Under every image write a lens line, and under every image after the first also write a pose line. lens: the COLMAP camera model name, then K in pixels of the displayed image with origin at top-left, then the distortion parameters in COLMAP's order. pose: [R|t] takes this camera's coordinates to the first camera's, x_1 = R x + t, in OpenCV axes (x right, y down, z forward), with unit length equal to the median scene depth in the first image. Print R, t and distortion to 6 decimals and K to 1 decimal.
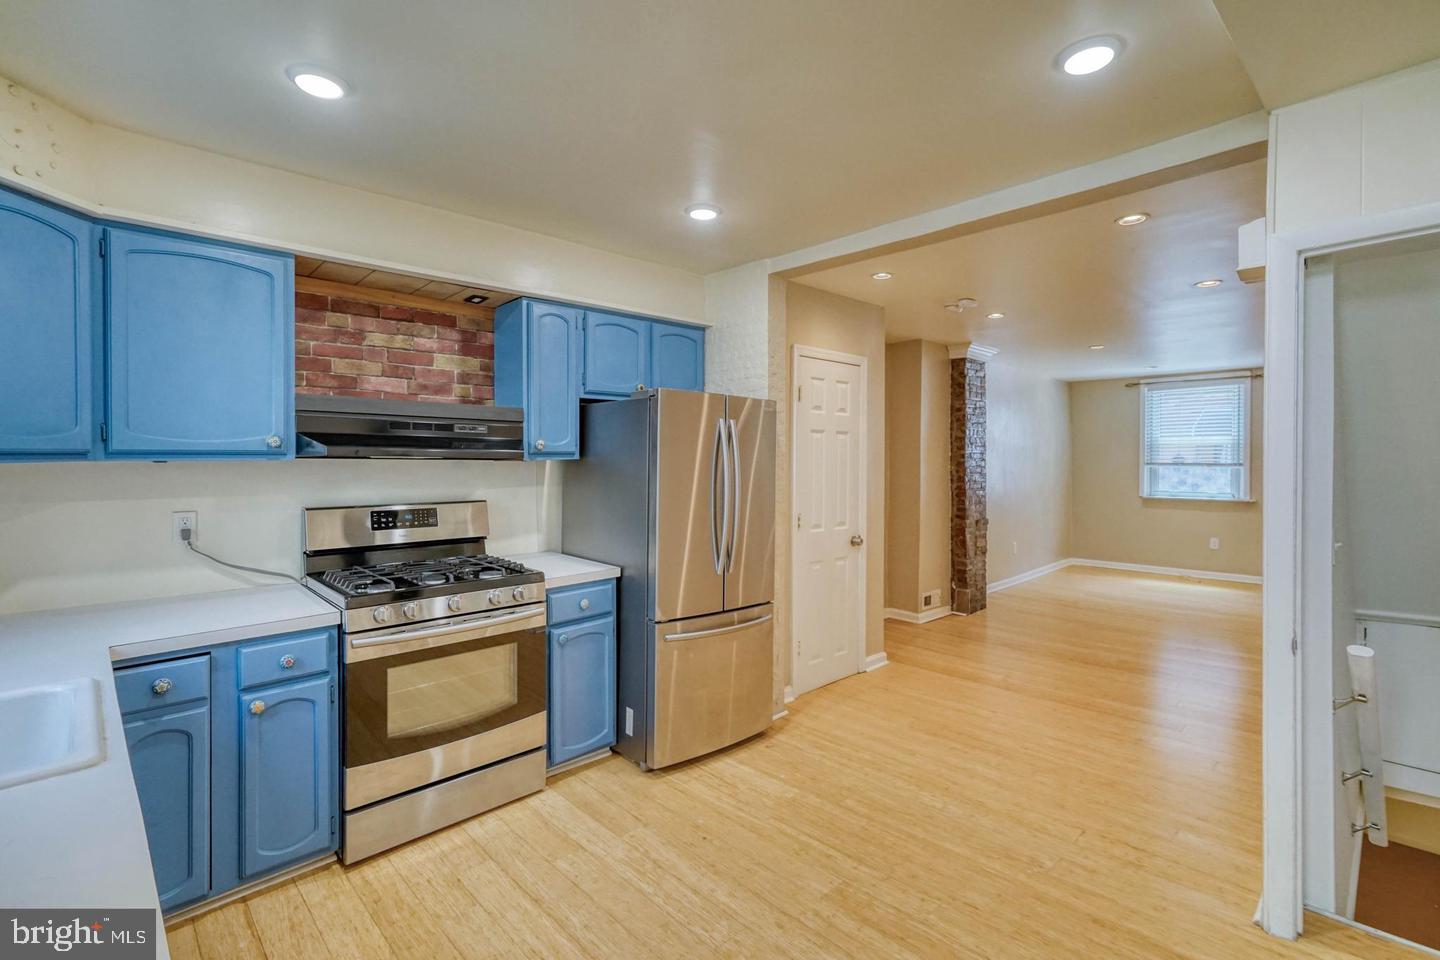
lens RADIAL K [[657.4, 0, 715.9], [0, 657.4, 463.3], [0, 0, 1]] dist [-0.000932, 0.000396]
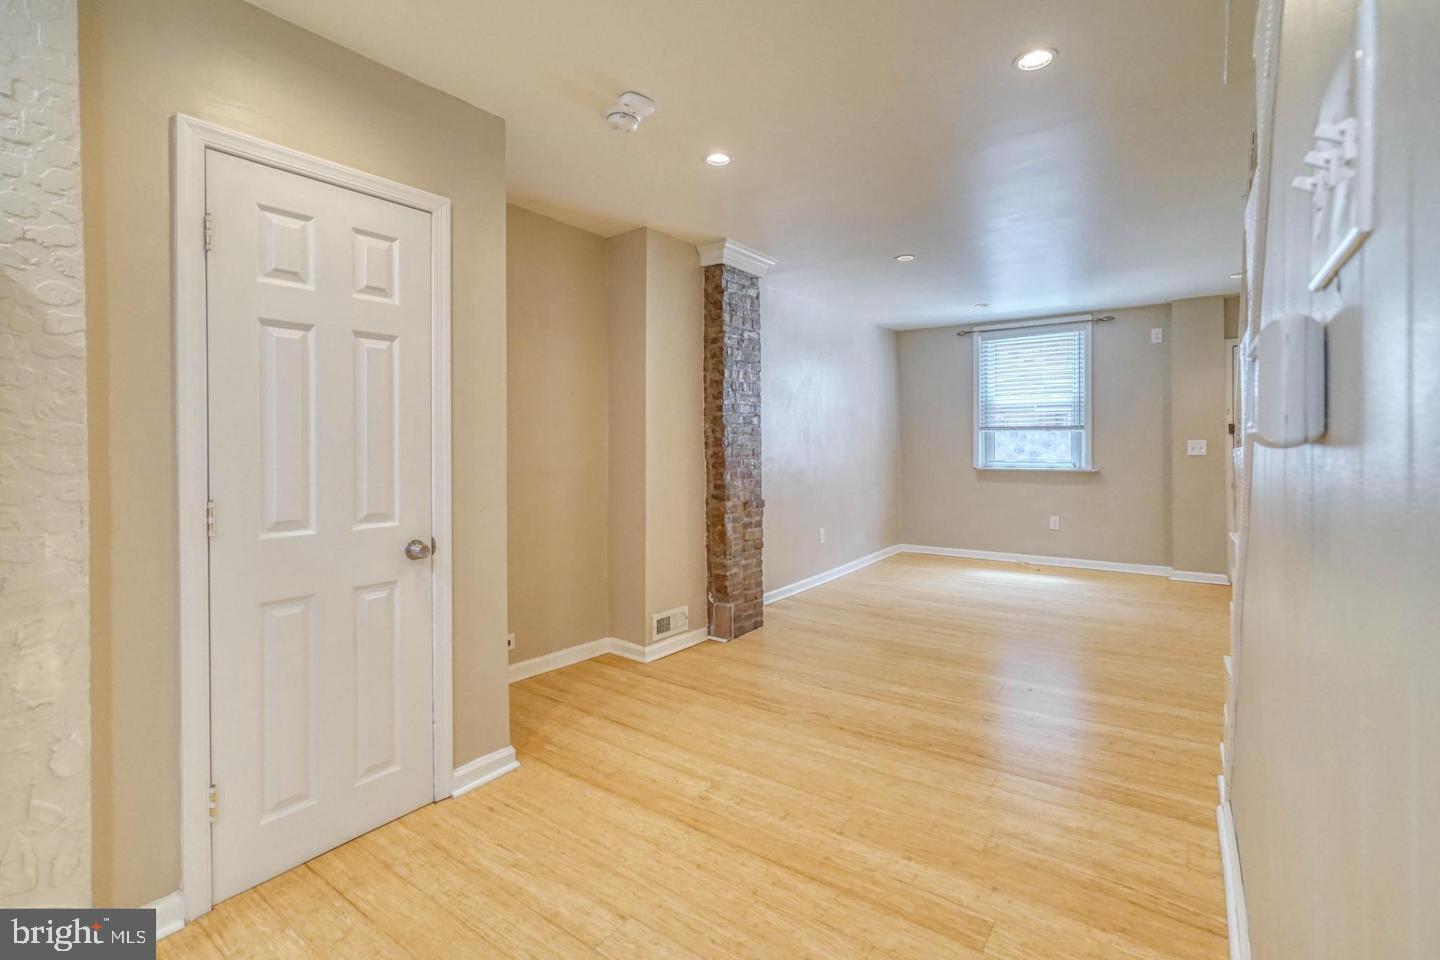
lens RADIAL K [[655.6, 0, 720.1], [0, 655.6, 439.3], [0, 0, 1]] dist [-0.003107, 0.000076]
pose [[0.985306, -0.003779, 0.170759, 0.256716], [0.005173, 0.999957, -0.007720, 0.026383], [-0.170723, 0.008490, 0.985283, 0.326491]]
